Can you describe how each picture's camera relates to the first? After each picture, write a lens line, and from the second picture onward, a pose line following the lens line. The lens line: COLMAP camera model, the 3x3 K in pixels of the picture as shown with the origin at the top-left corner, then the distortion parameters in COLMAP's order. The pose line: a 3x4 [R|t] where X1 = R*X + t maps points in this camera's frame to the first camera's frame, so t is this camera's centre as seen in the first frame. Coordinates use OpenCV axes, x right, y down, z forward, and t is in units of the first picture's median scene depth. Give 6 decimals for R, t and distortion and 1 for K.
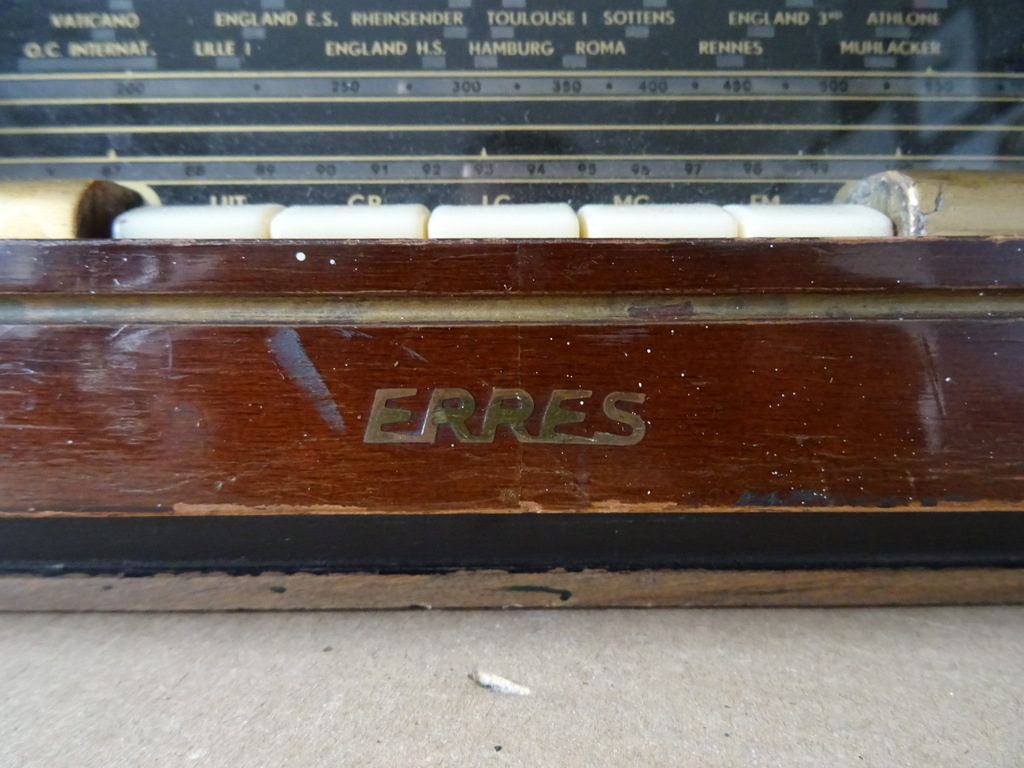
lens RADIAL K [[715.7, 0, 510.6], [0, 715.7, 406.1], [0, 0, 1]] dist [-0.010330, -0.005792]
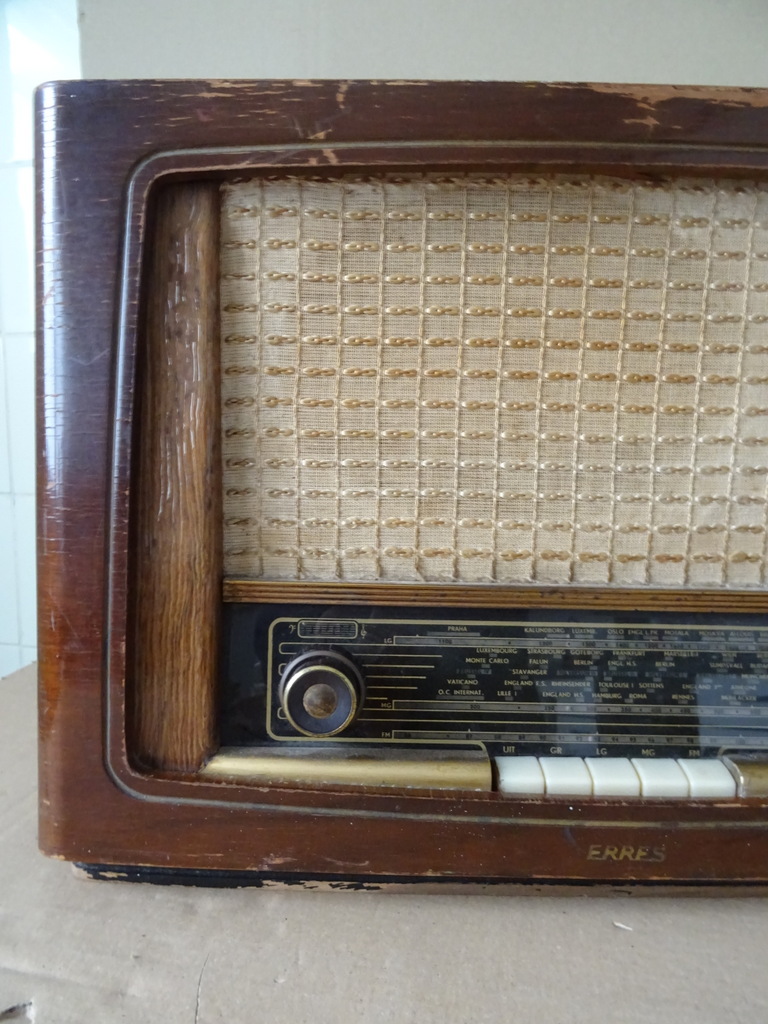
lens RADIAL K [[722.0, 0, 373.7], [0, 722.0, 511.5], [0, 0, 1]] dist [-0.002811, -0.006242]
pose [[0.999660, 0.023820, -0.010590, -0.931555], [-0.024104, 0.999328, -0.027615, -1.144272], [0.009925, 0.027861, 0.999563, -1.954520]]
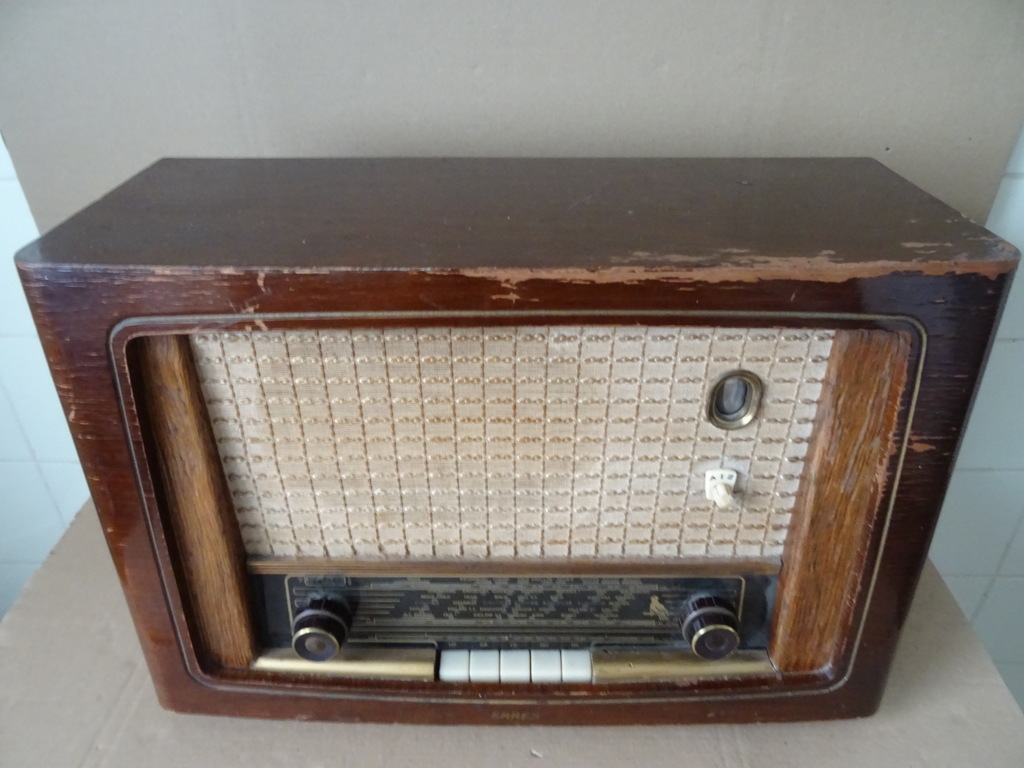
lens RADIAL K [[722.0, 0, 505.9], [0, 722.0, 367.2], [0, 0, 1]] dist [-0.002811, -0.006242]
pose [[0.999632, 0.004561, -0.026740, 0.042646], [0.005820, 0.926736, 0.375667, -3.513574], [0.026495, -0.375685, 0.926369, -2.460530]]
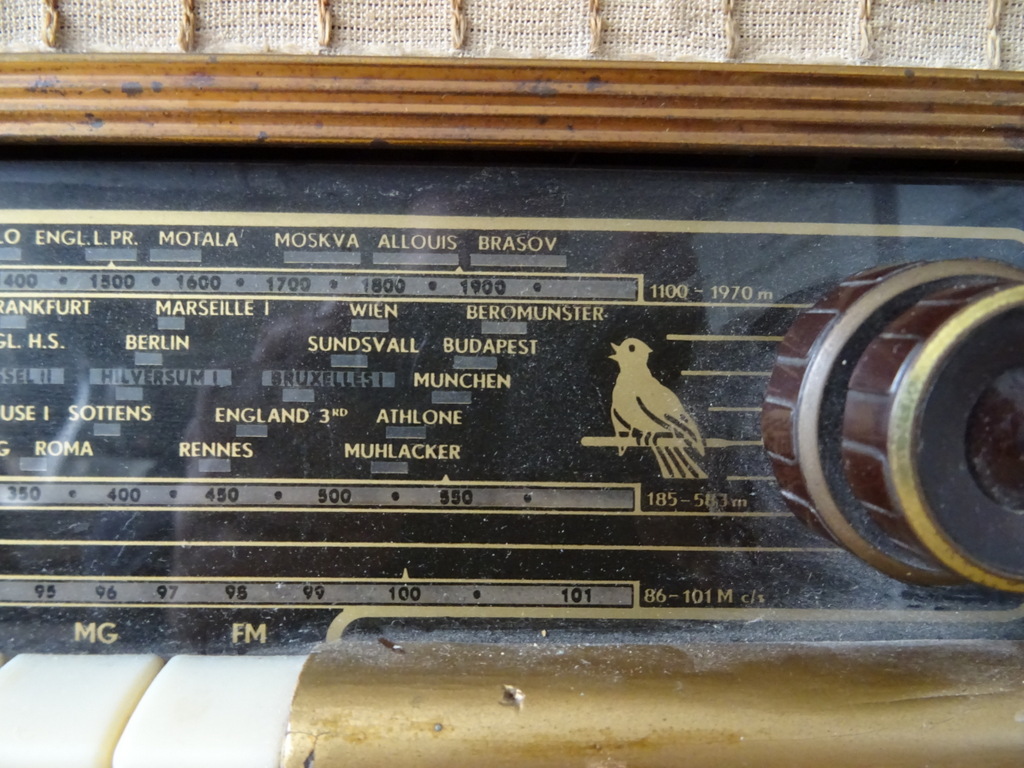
lens RADIAL K [[726.4, 0, 511.4], [0, 726.4, 362.9], [0, 0, 1]] dist [0.005327, 0.001194]
pose [[0.999819, 0.015461, 0.011117, 0.657260], [-0.015739, 0.999554, 0.025379, -0.637459], [-0.010719, -0.025549, 0.999616, 0.115422]]
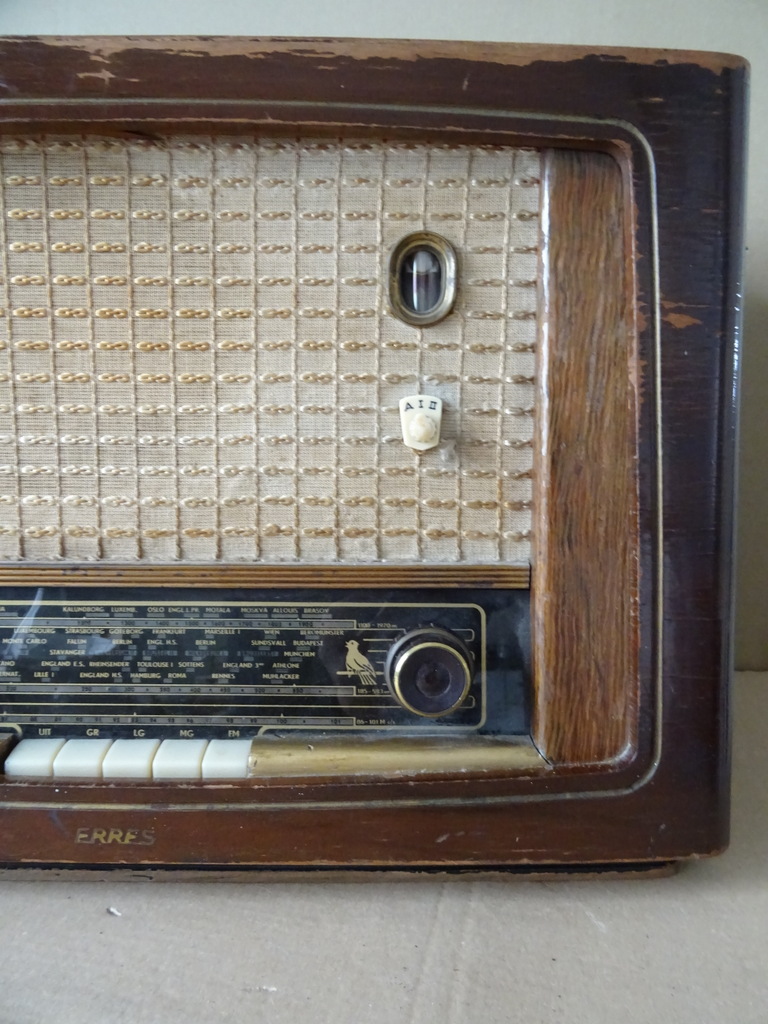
lens RADIAL K [[709.7, 0, 383.7], [0, 709.7, 514.8], [0, 0, 1]] dist [-0.005539, -0.001710]
pose [[0.999756, 0.007186, -0.020890, 0.992476], [-0.007567, 0.999806, -0.018206, -1.090925], [0.020756, 0.018360, 0.999616, -1.783646]]
